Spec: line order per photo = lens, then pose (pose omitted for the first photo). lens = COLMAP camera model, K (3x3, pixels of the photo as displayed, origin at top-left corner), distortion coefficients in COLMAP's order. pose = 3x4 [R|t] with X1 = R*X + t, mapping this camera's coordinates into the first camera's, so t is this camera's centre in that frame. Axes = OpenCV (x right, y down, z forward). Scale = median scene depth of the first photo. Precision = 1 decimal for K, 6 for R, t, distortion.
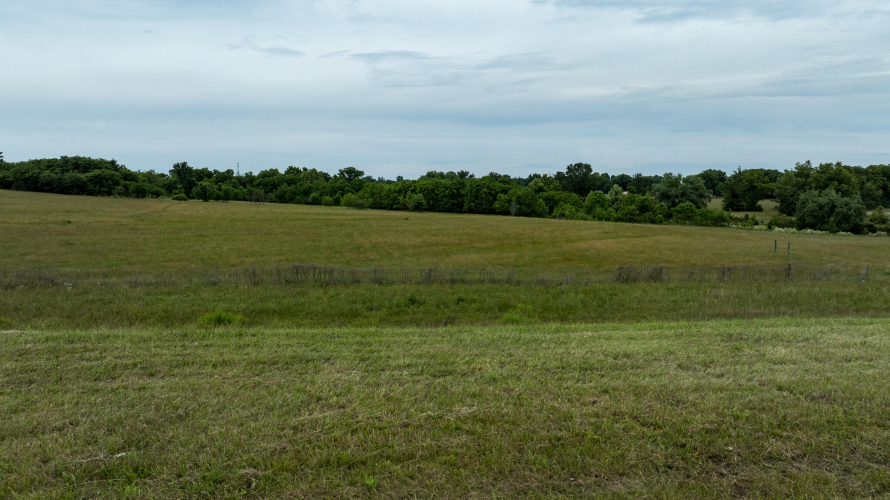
lens RADIAL K [[628.7, 0, 448.9], [0, 628.7, 250.8], [0, 0, 1]] dist [-0.023326, 0.024712]
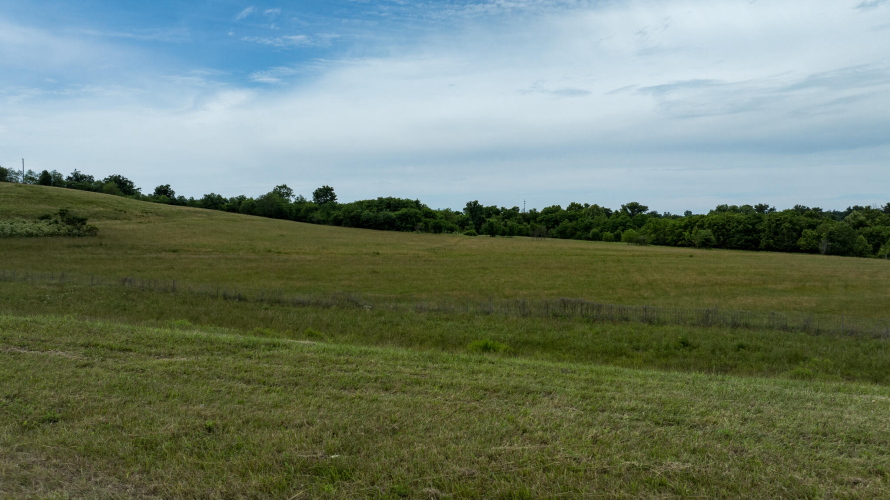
lens RADIAL K [[628.7, 0, 448.9], [0, 628.7, 250.8], [0, 0, 1]] dist [-0.023326, 0.024712]
pose [[0.903296, 0.013203, -0.428815, 0.015221], [-0.037616, 0.998114, -0.048506, 0.000741], [0.427366, 0.059946, 0.902089, 0.006075]]
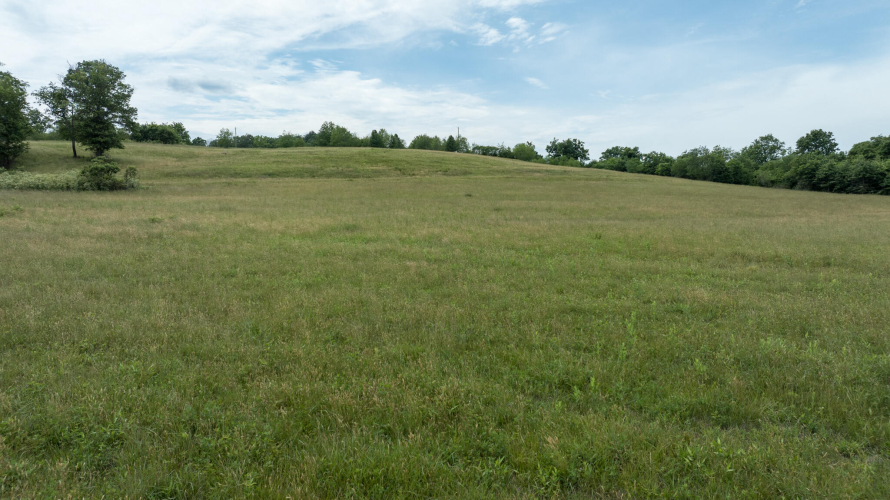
lens RADIAL K [[628.7, 0, 448.9], [0, 628.7, 250.8], [0, 0, 1]] dist [-0.023326, 0.024712]
pose [[0.205660, 0.069125, -0.976179, -0.182553], [-0.088912, 0.994697, 0.051704, -0.078154], [0.974576, 0.076160, 0.210715, 1.259191]]
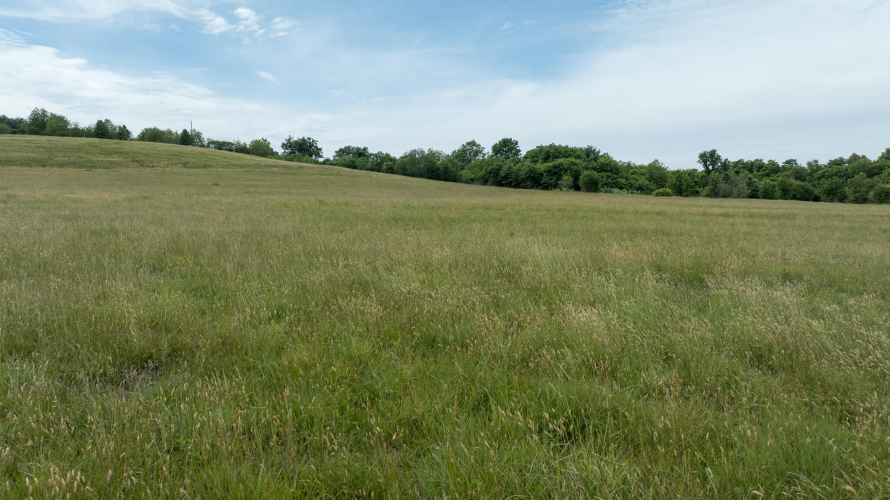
lens RADIAL K [[628.7, 0, 448.9], [0, 628.7, 250.8], [0, 0, 1]] dist [-0.023326, 0.024712]
pose [[0.580553, 0.059673, -0.812033, 0.041477], [-0.073676, 0.997070, 0.020598, -0.048766], [0.810882, 0.047869, 0.583248, 1.169821]]
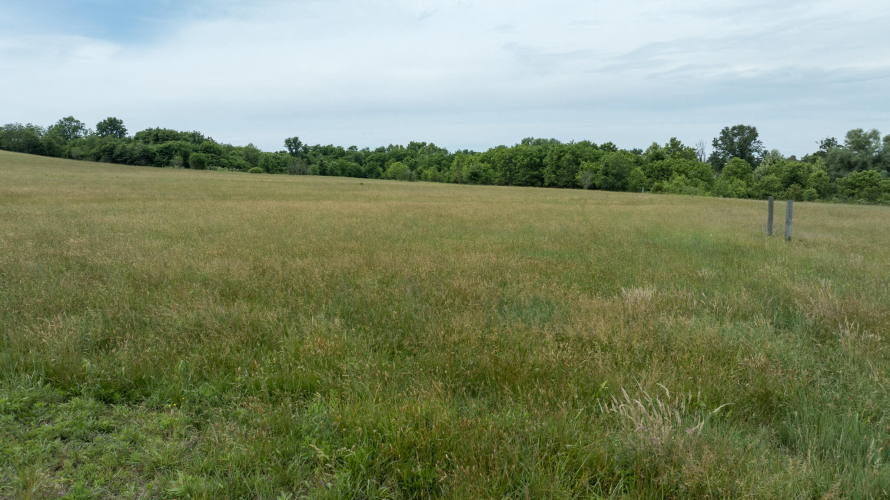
lens RADIAL K [[628.7, 0, 448.9], [0, 628.7, 250.8], [0, 0, 1]] dist [-0.023326, 0.024712]
pose [[0.941955, 0.039598, -0.333396, 0.472412], [-0.033727, 0.999158, 0.023380, 0.007531], [0.334041, -0.010779, 0.942497, 0.647429]]
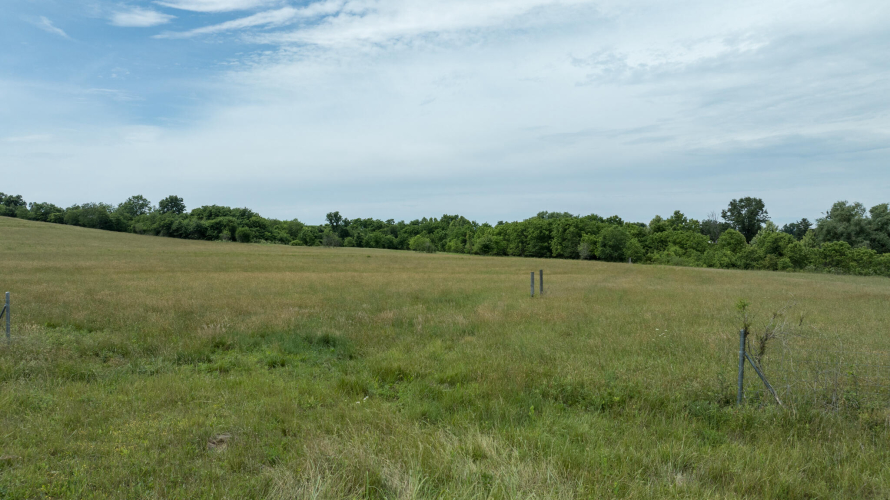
lens RADIAL K [[628.7, 0, 448.9], [0, 628.7, 250.8], [0, 0, 1]] dist [-0.023326, 0.024712]
pose [[0.911090, -0.001476, -0.412205, 0.655691], [-0.036168, 0.995851, -0.083506, 0.010513], [0.410618, 0.090990, 0.907256, 0.533306]]
